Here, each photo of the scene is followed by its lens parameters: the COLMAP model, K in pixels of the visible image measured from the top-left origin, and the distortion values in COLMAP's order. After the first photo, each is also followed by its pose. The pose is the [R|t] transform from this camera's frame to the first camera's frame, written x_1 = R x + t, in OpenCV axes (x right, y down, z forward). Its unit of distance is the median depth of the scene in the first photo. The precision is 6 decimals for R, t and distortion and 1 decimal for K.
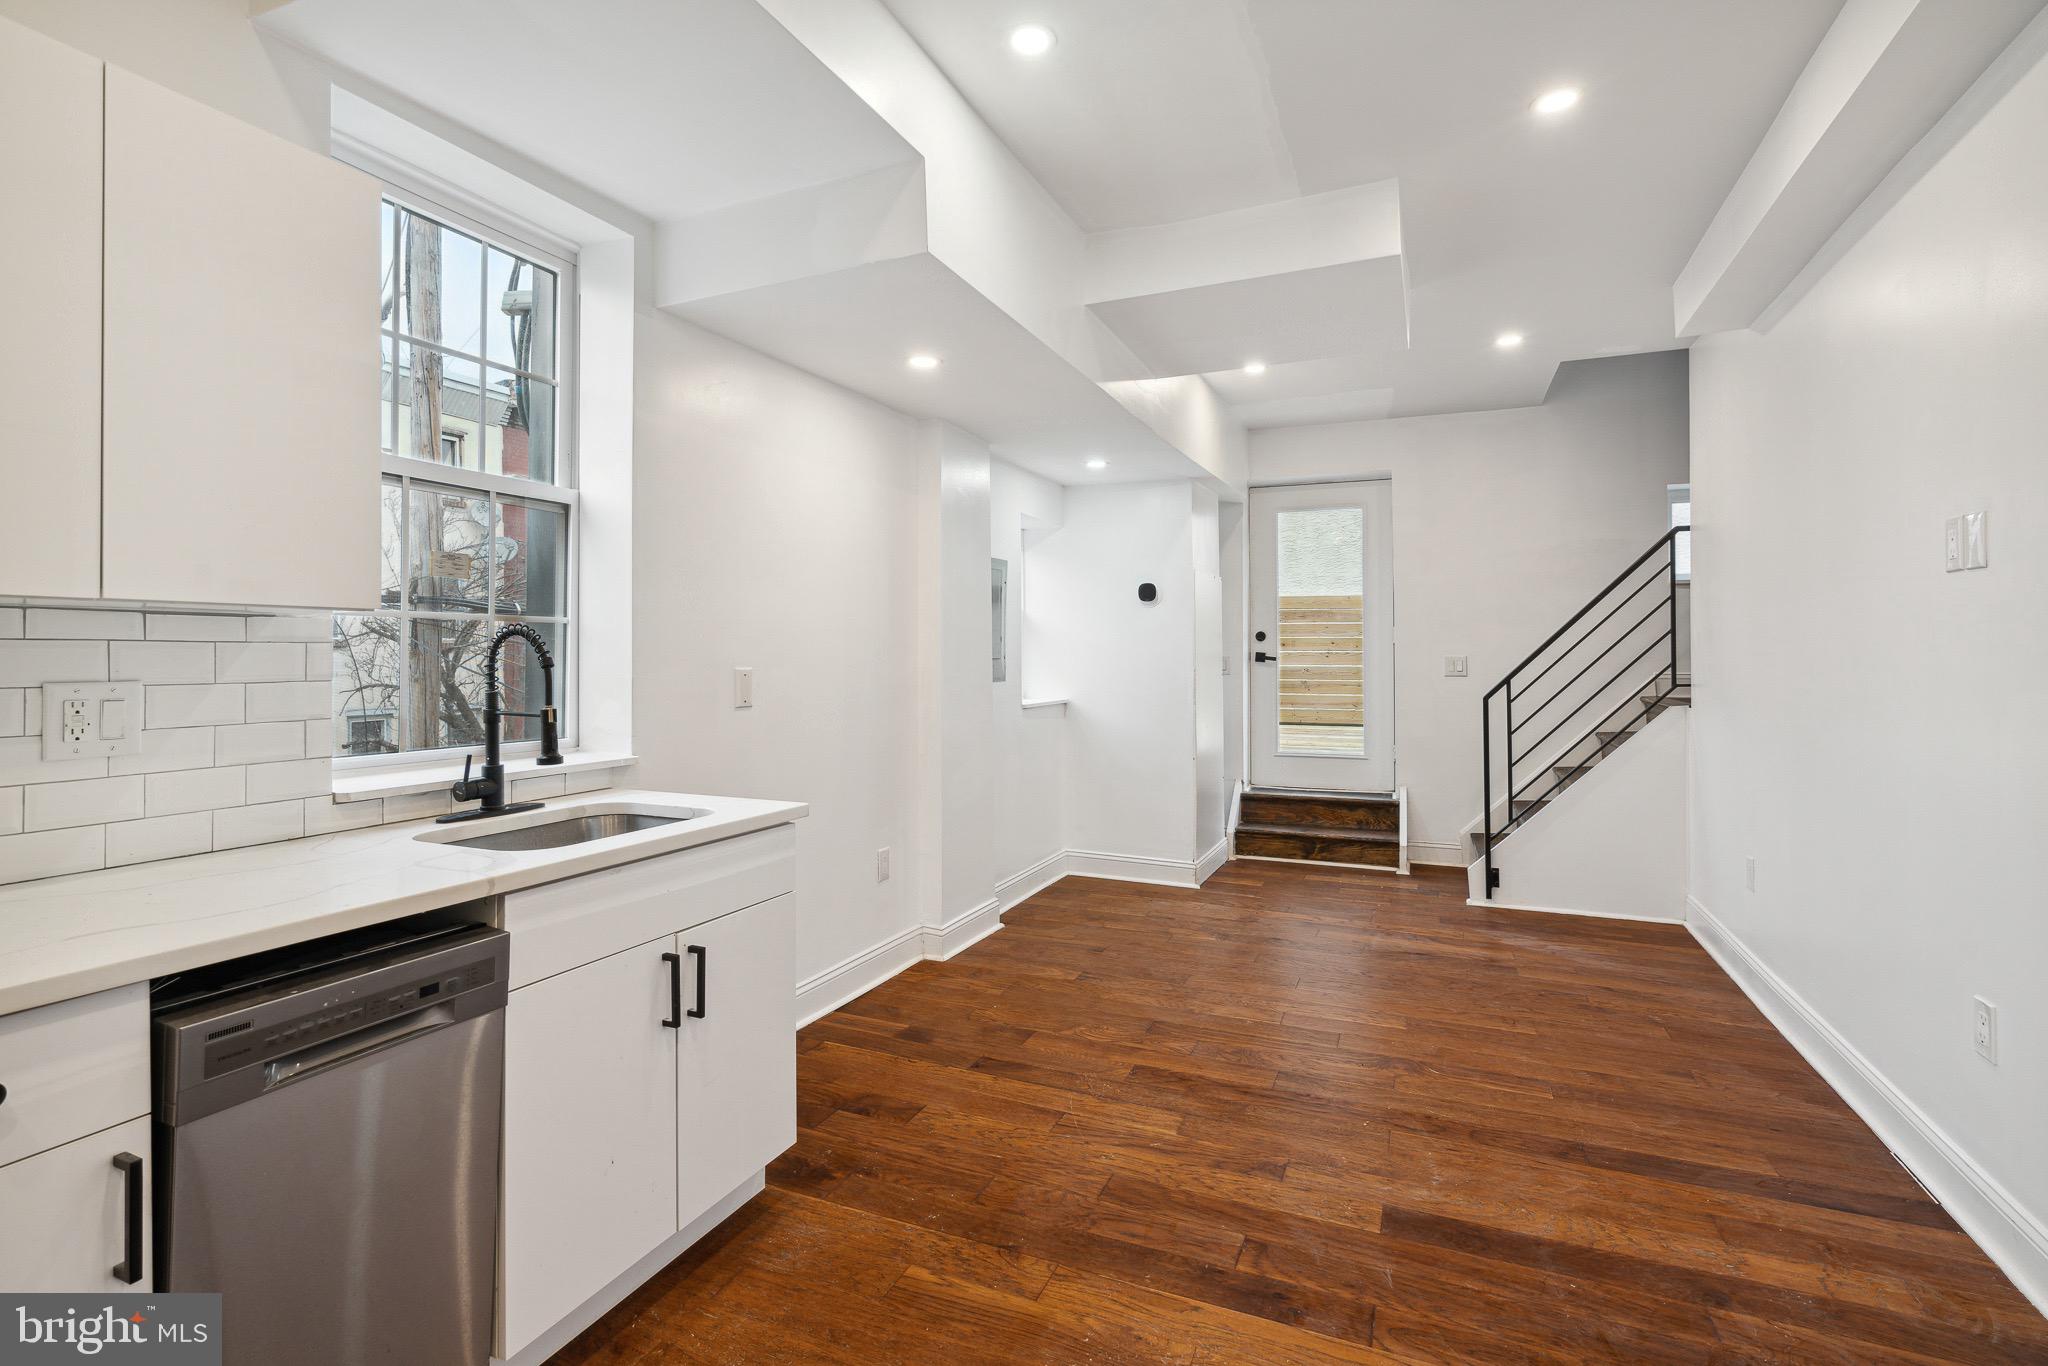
lens RADIAL K [[952.9, 0, 1013.3], [0, 952.9, 654.1], [0, 0, 1]] dist [-0.002678, 0.000262]
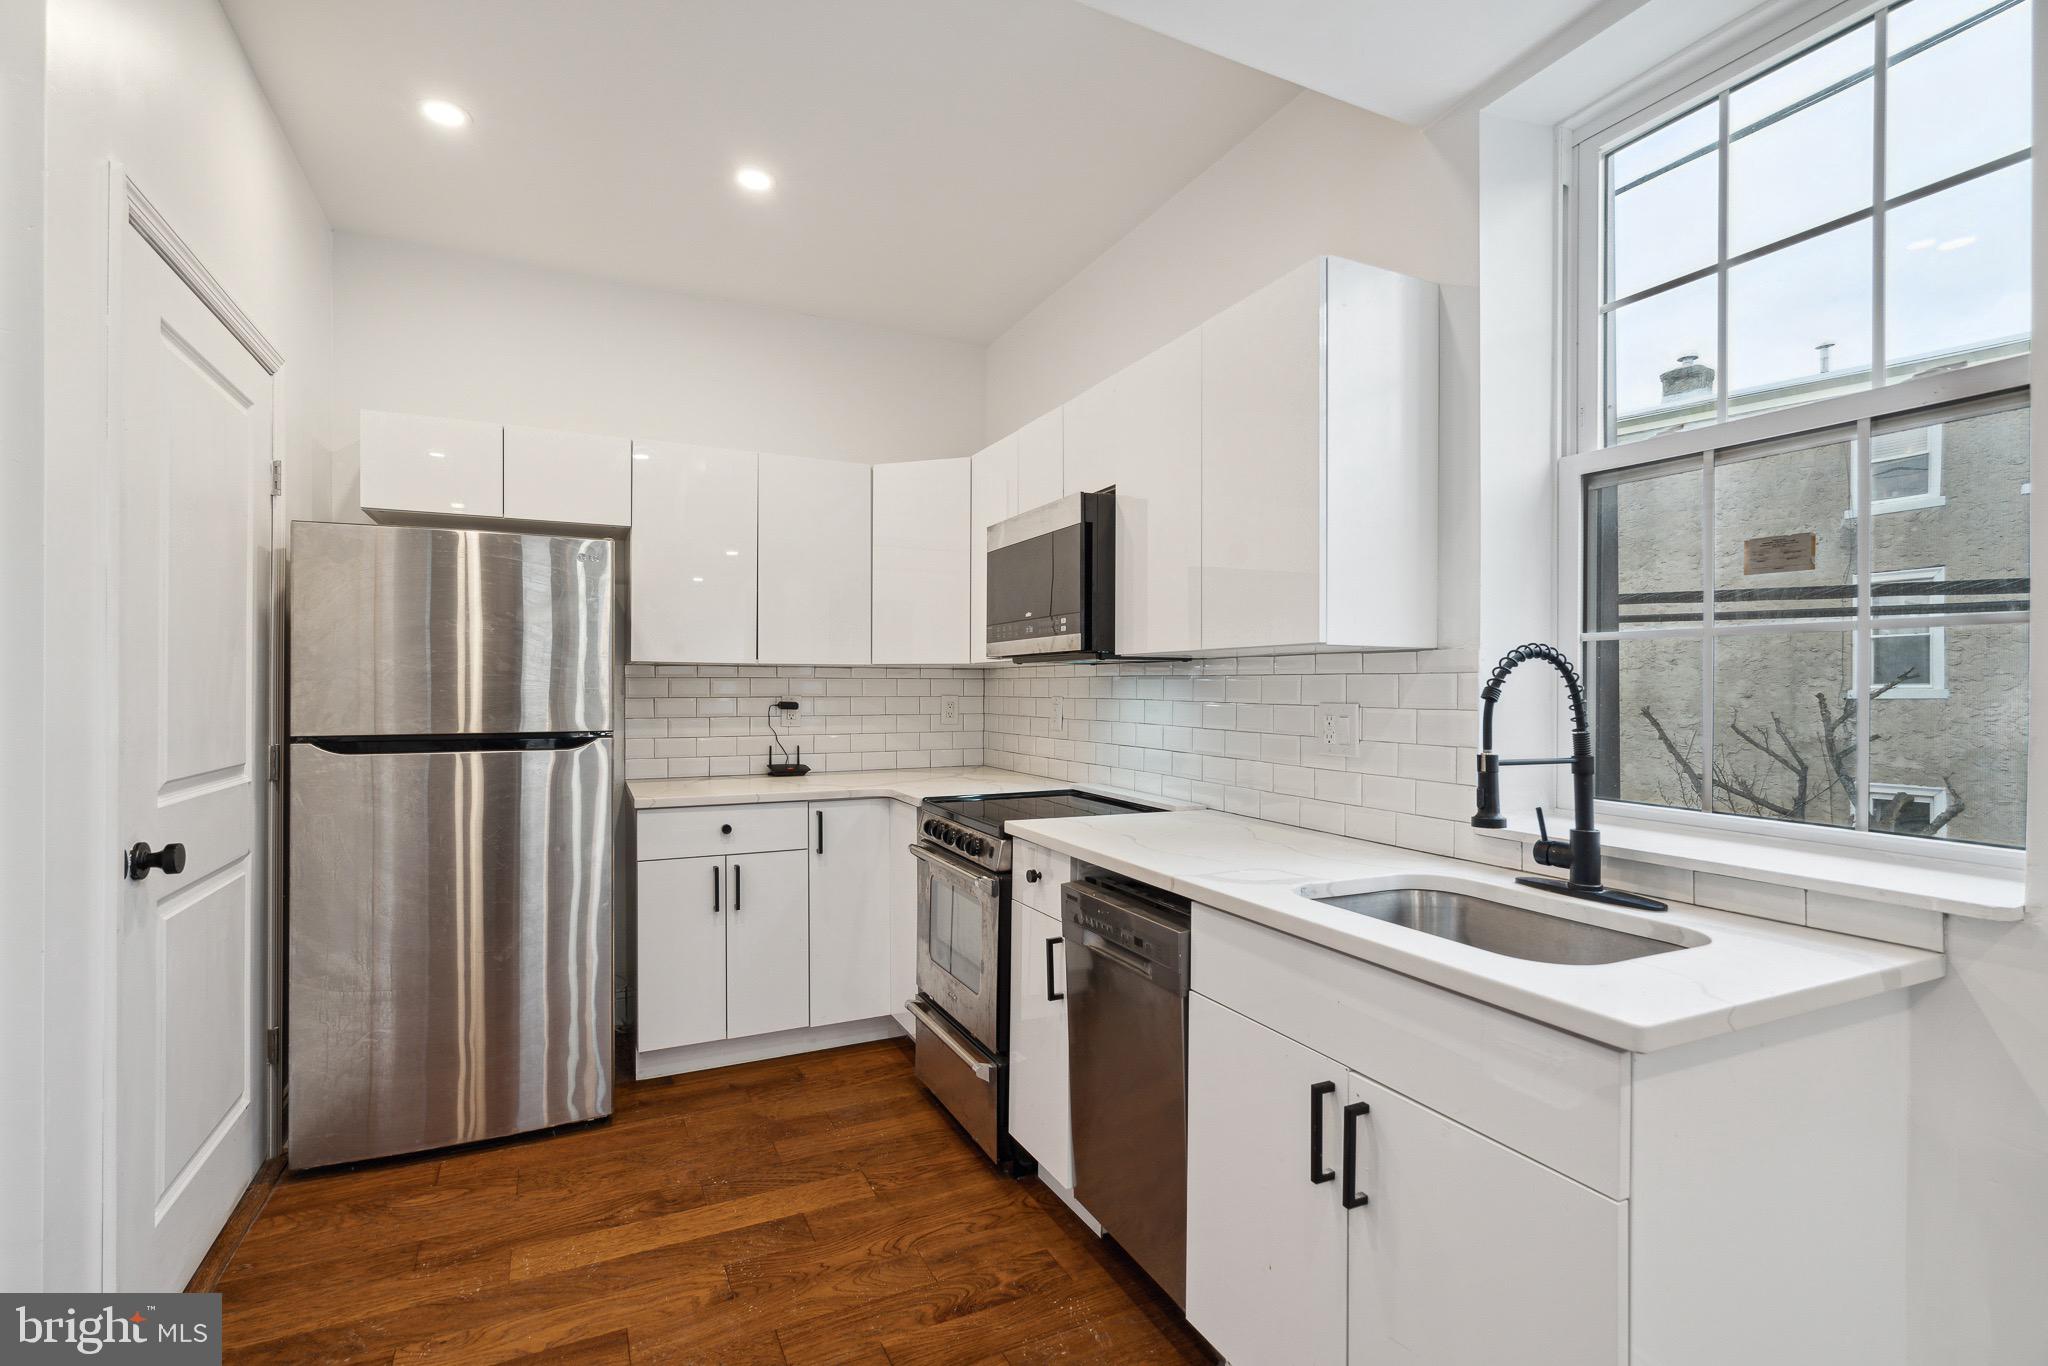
lens RADIAL K [[935.1, 0, 1013.3], [0, 935.1, 689.6], [0, 0, 1]] dist [-0.002789, 0.000691]
pose [[-0.646228, 0.000436, -0.763144, 0.178673], [-0.002258, 0.999994, 0.002483, 0.002563], [0.763141, 0.003327, -0.646224, 0.642848]]
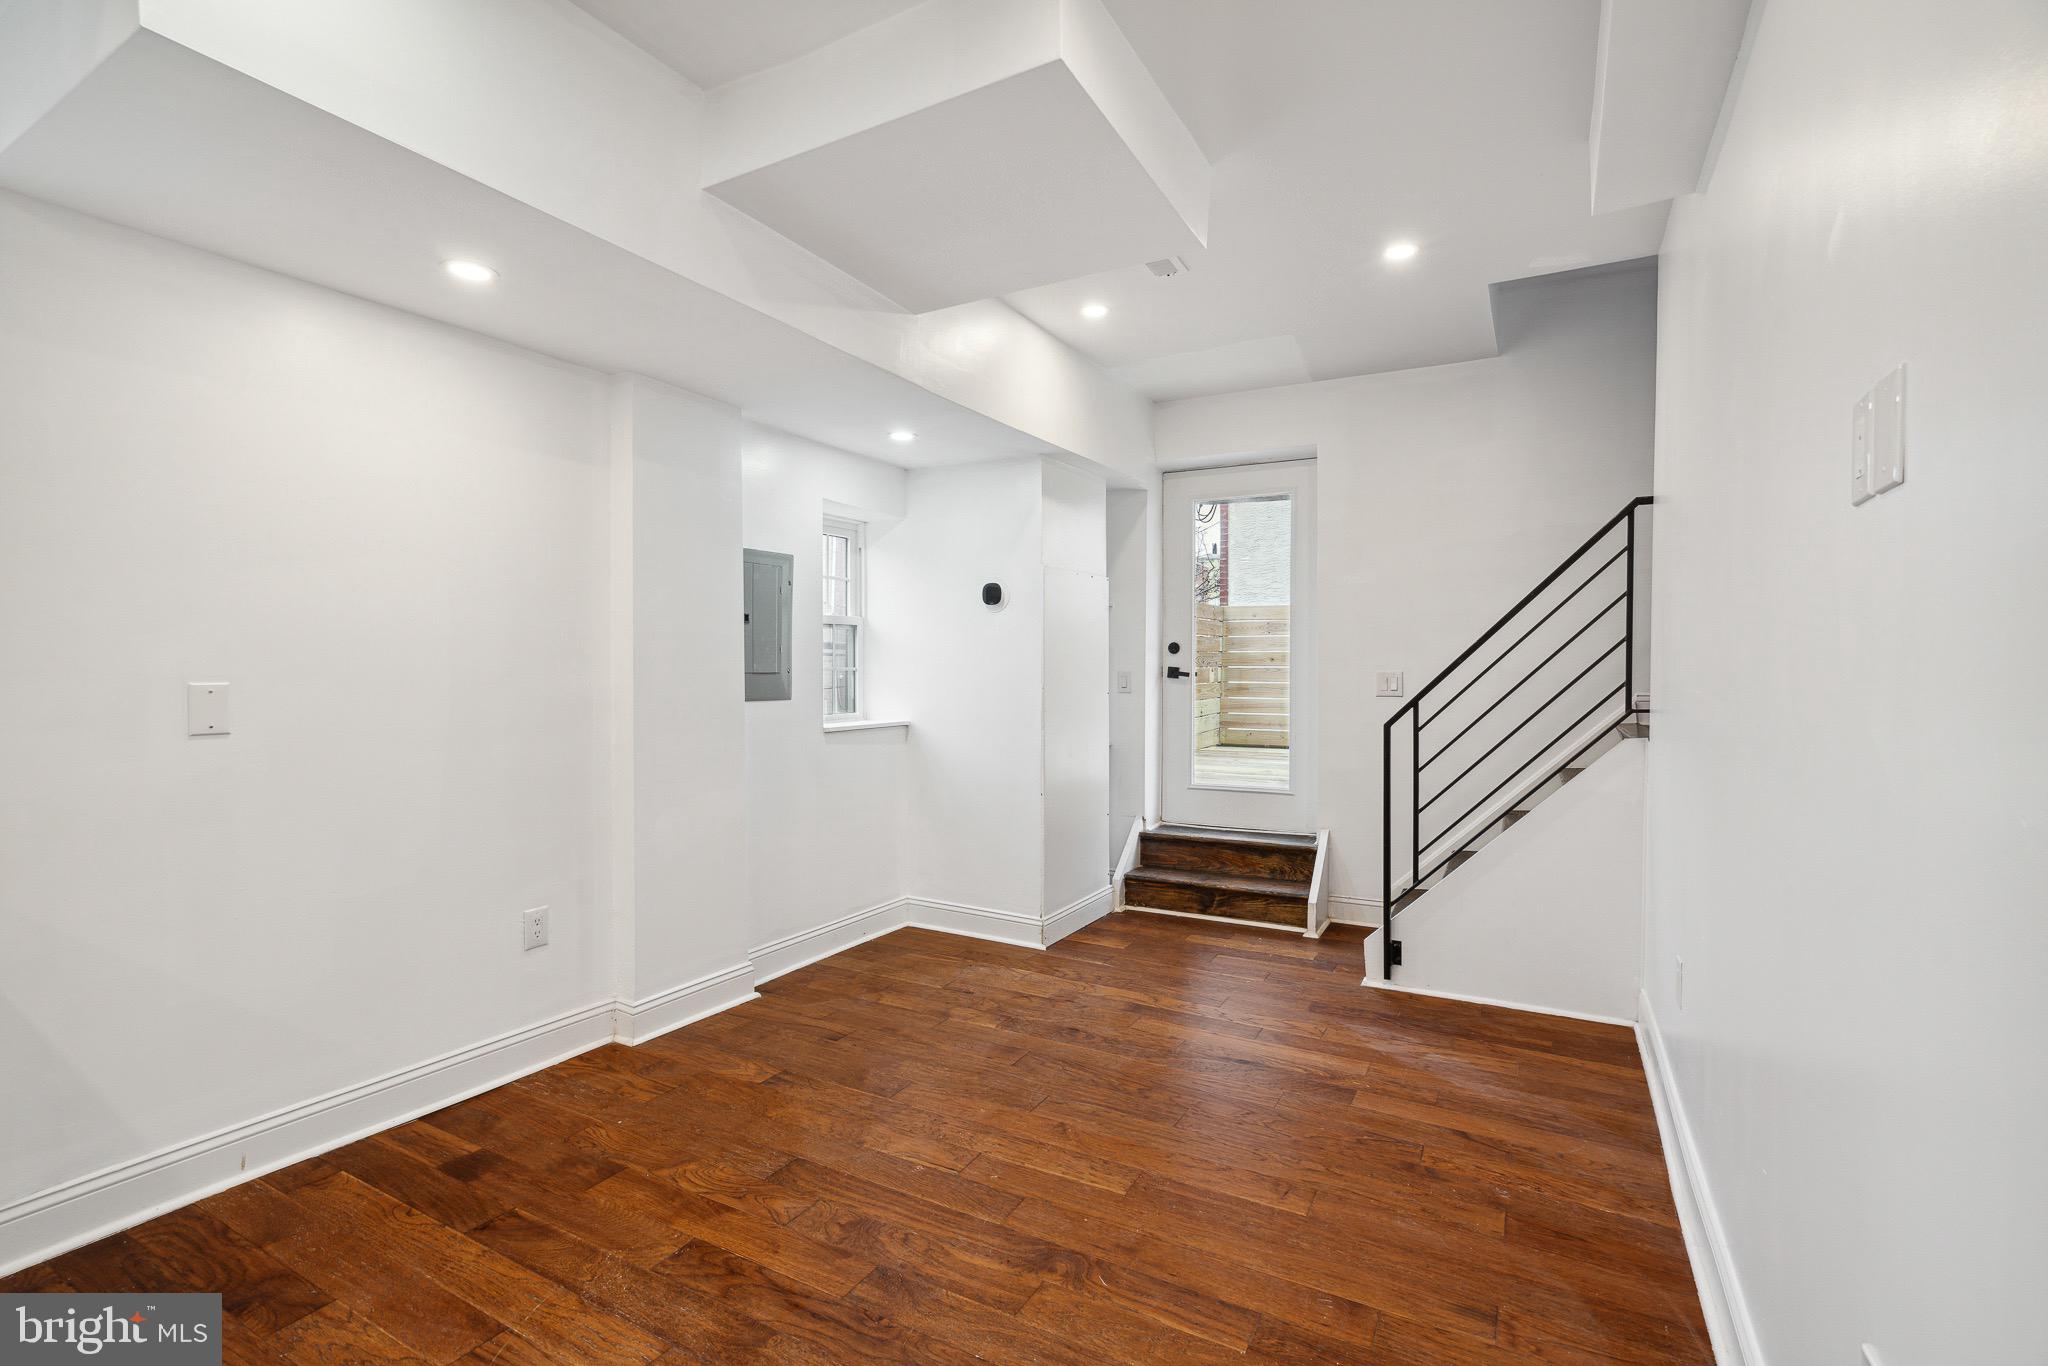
lens RADIAL K [[935.1, 0, 1013.3], [0, 935.1, 689.6], [0, 0, 1]] dist [-0.002789, 0.000691]
pose [[0.995206, 0.005183, -0.097662, 0.345062], [-0.003149, 0.999775, 0.020967, 0.002686], [0.097749, -0.020559, 0.994999, 0.266407]]
